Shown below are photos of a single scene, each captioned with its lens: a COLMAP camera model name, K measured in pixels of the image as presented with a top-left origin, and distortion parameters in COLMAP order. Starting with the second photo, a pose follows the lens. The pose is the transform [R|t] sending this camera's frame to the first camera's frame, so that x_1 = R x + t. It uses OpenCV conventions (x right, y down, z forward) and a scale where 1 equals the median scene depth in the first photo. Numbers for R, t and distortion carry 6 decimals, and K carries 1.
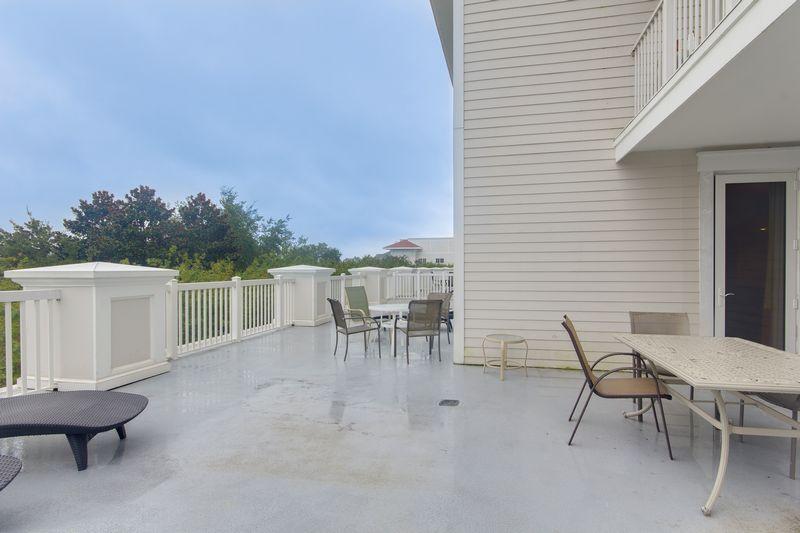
lens RADIAL K [[414.9, 0, 400.0], [0, 414.9, 266.5], [0, 0, 1]] dist [0.001718, 0.000134]
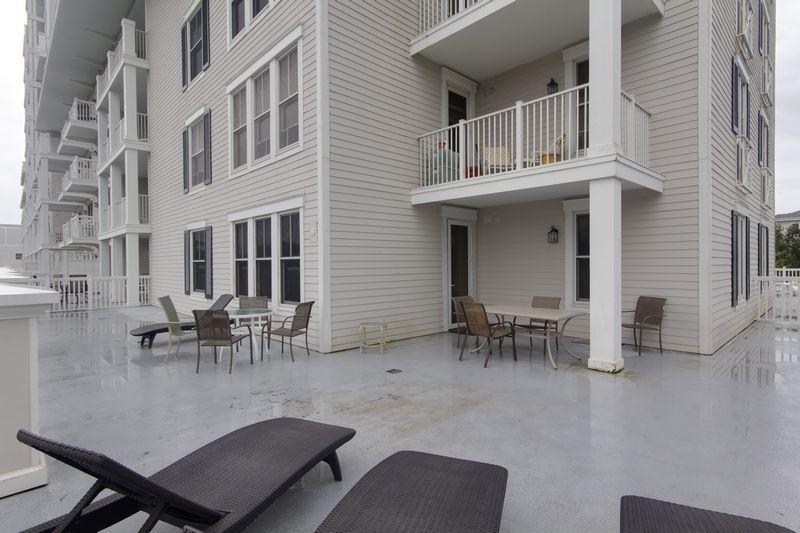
lens RADIAL K [[414.9, 0, 400.0], [0, 414.9, 266.5], [0, 0, 1]] dist [0.001718, 0.000134]
pose [[0.566203, -0.014239, 0.824143, -1.114122], [0.004405, 0.999889, 0.014249, -0.053415], [-0.824254, -0.004437, 0.566202, 0.194198]]
